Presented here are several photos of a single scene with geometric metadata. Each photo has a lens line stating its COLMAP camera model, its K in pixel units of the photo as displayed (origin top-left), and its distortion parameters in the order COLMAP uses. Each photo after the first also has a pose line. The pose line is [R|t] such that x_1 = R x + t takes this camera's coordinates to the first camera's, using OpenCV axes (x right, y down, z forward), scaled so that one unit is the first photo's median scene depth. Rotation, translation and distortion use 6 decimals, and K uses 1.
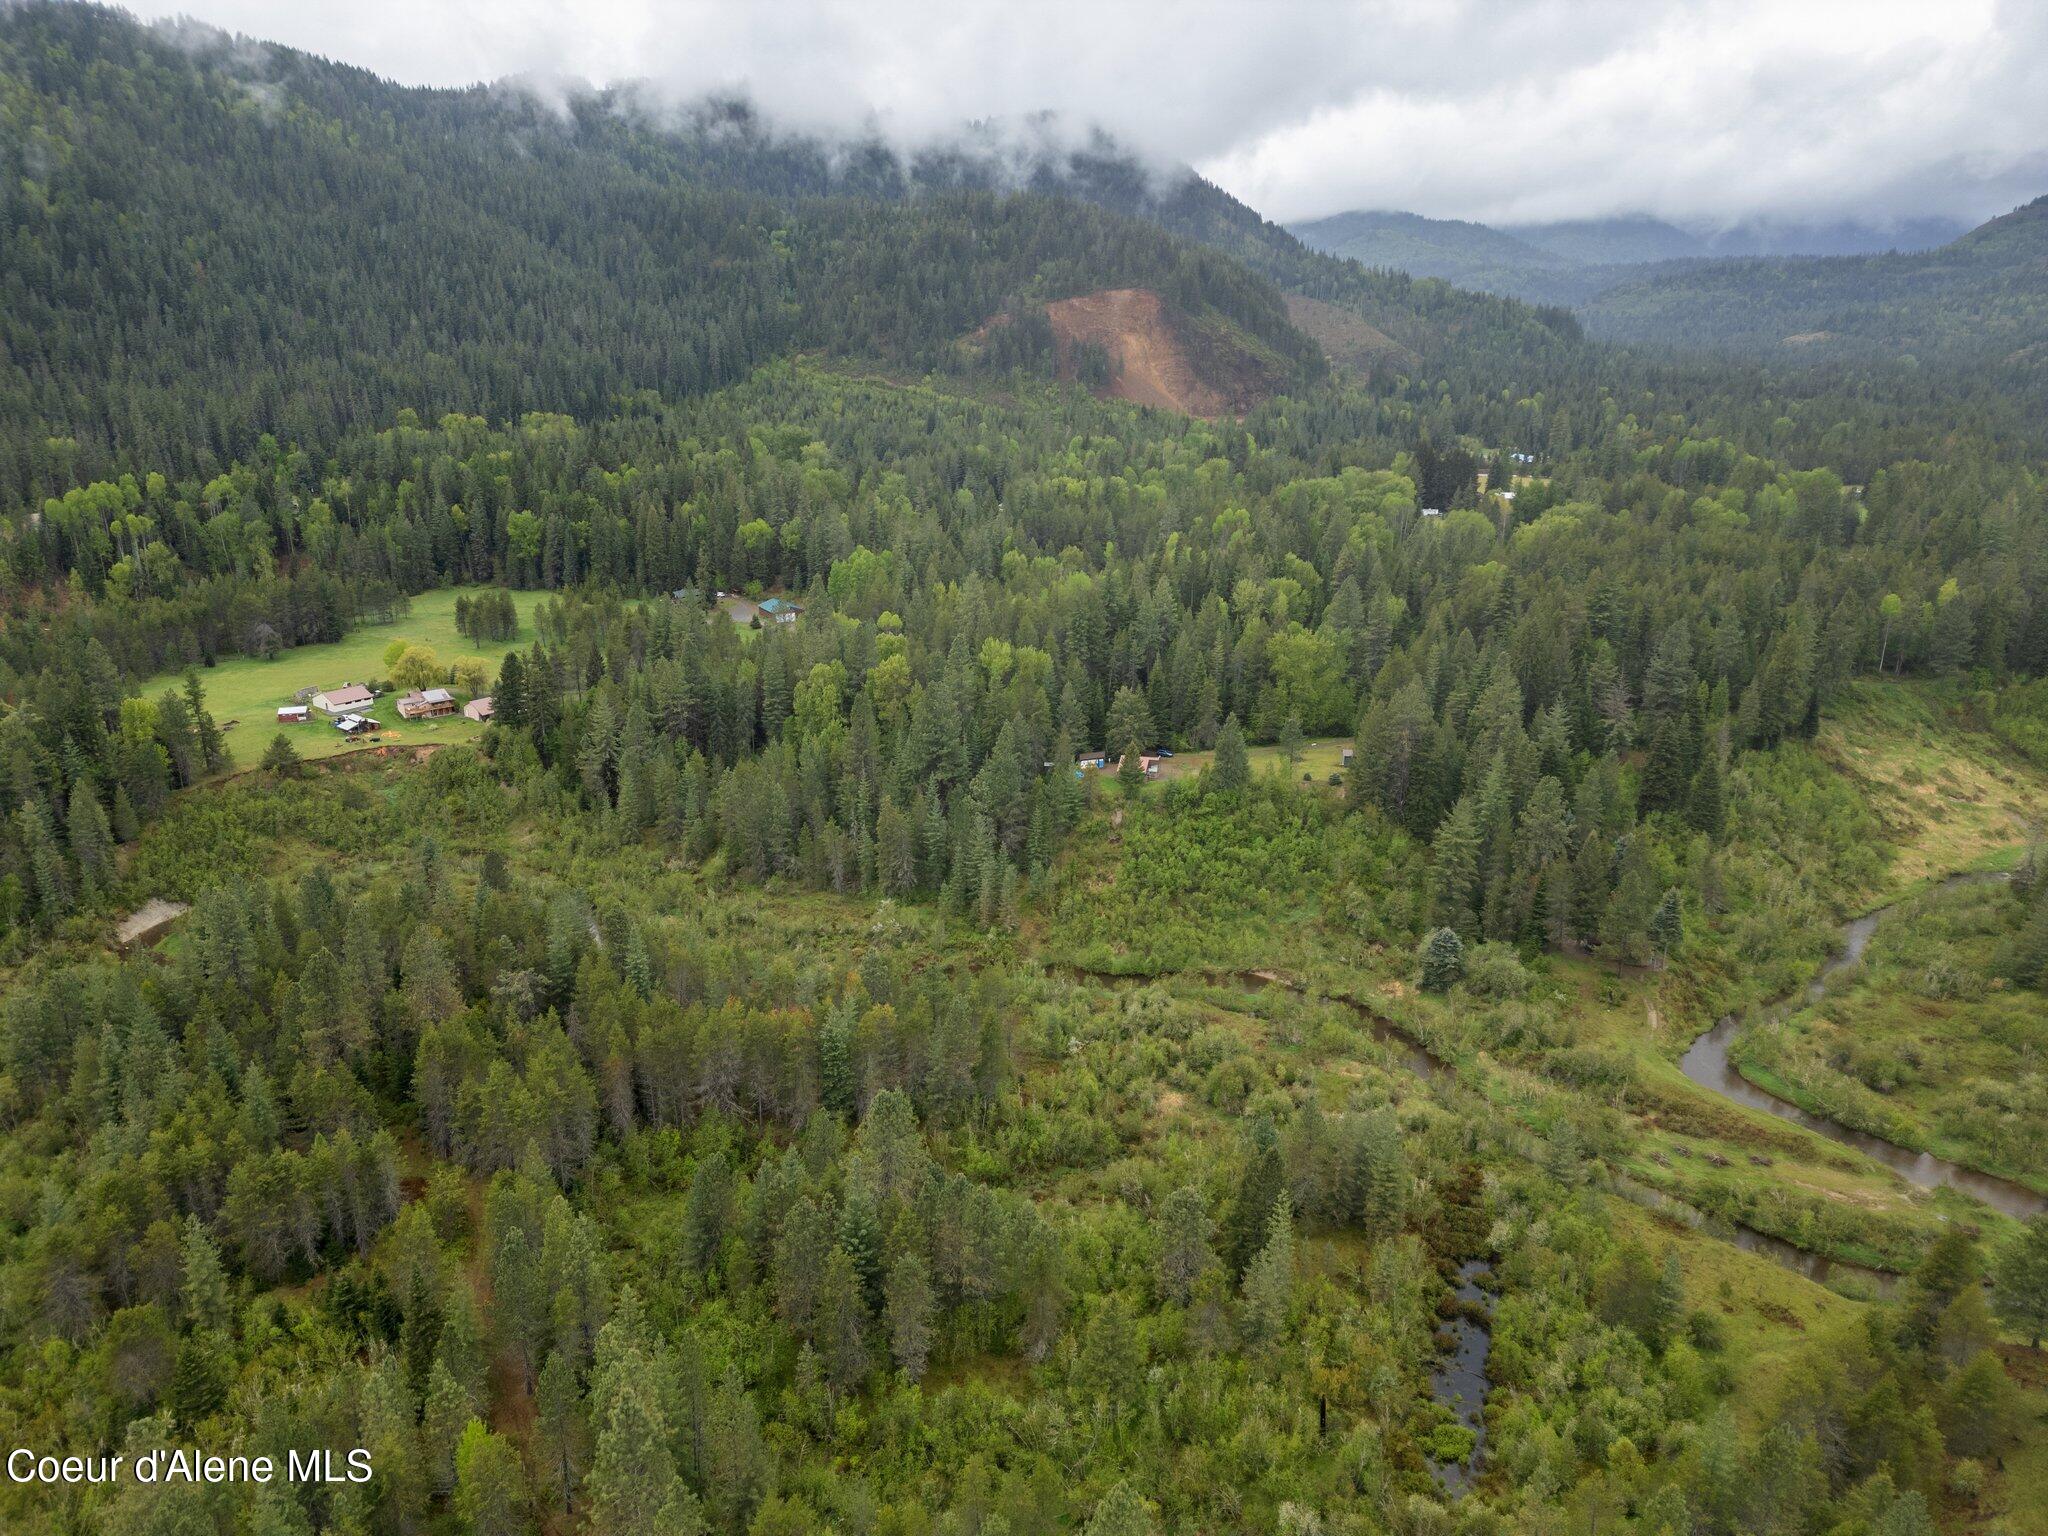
lens RADIAL K [[1395.4, 0, 1024.0], [0, 1395.4, 768.0], [0, 0, 1]] dist [0.087901, -0.086265]
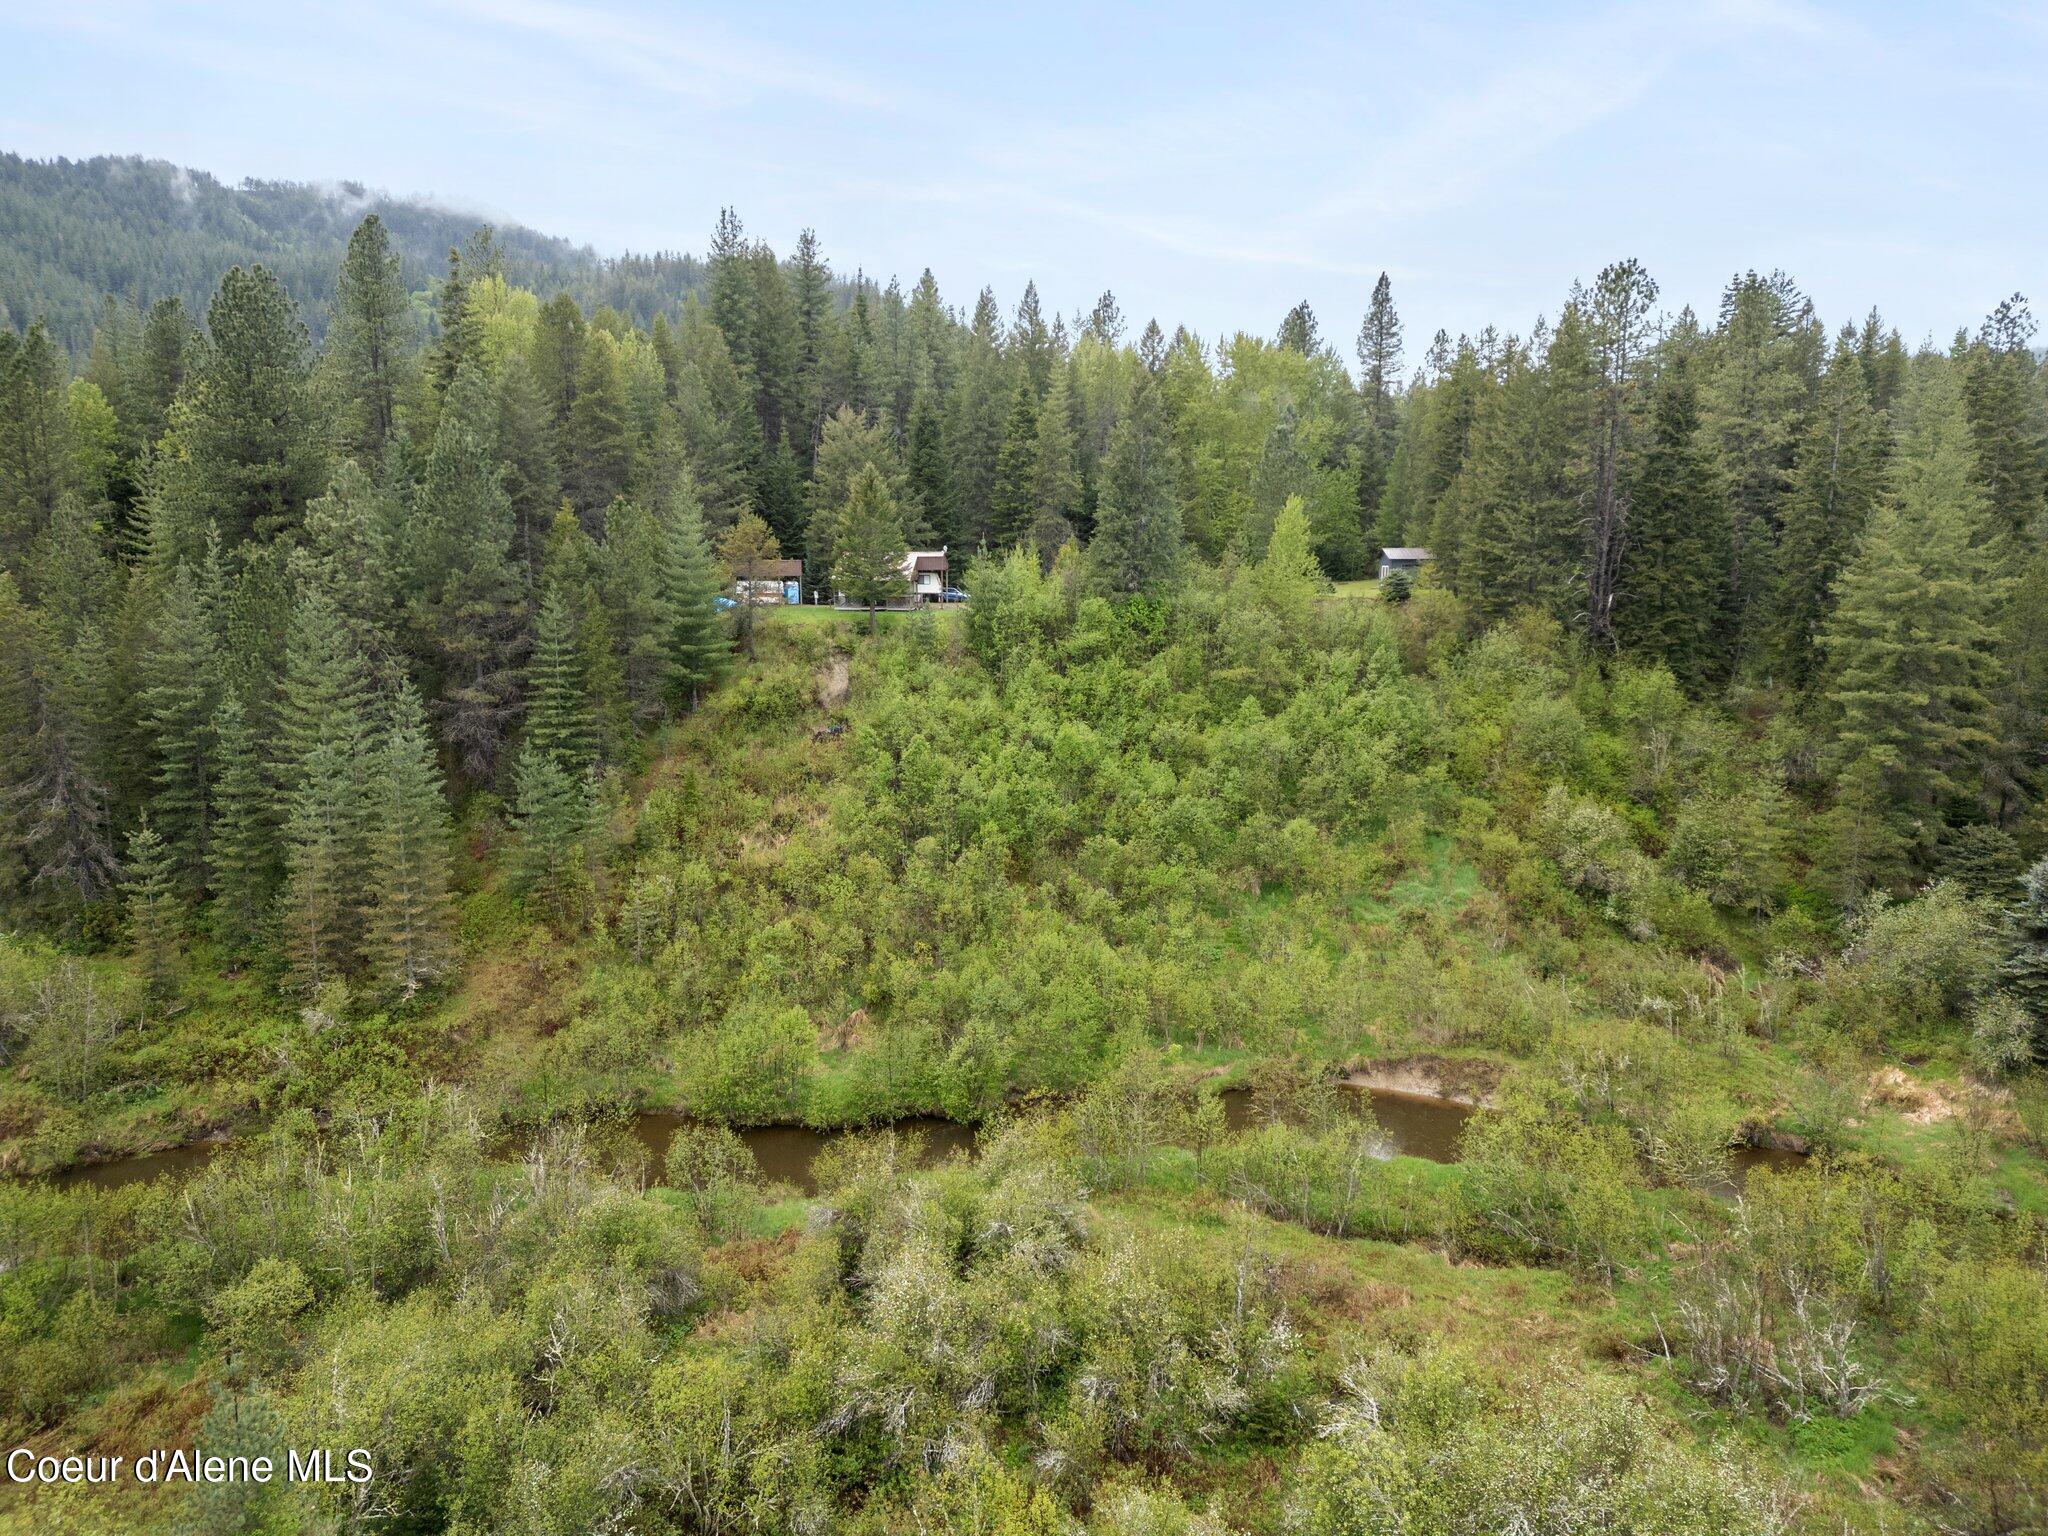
lens RADIAL K [[1395.4, 0, 1024.0], [0, 1395.4, 768.0], [0, 0, 1]] dist [0.087901, -0.086265]
pose [[0.984024, -0.035513, 0.174455, 0.056329], [0.060644, 0.988164, -0.140908, 0.117977], [-0.167386, 0.149236, 0.974531, 0.716187]]
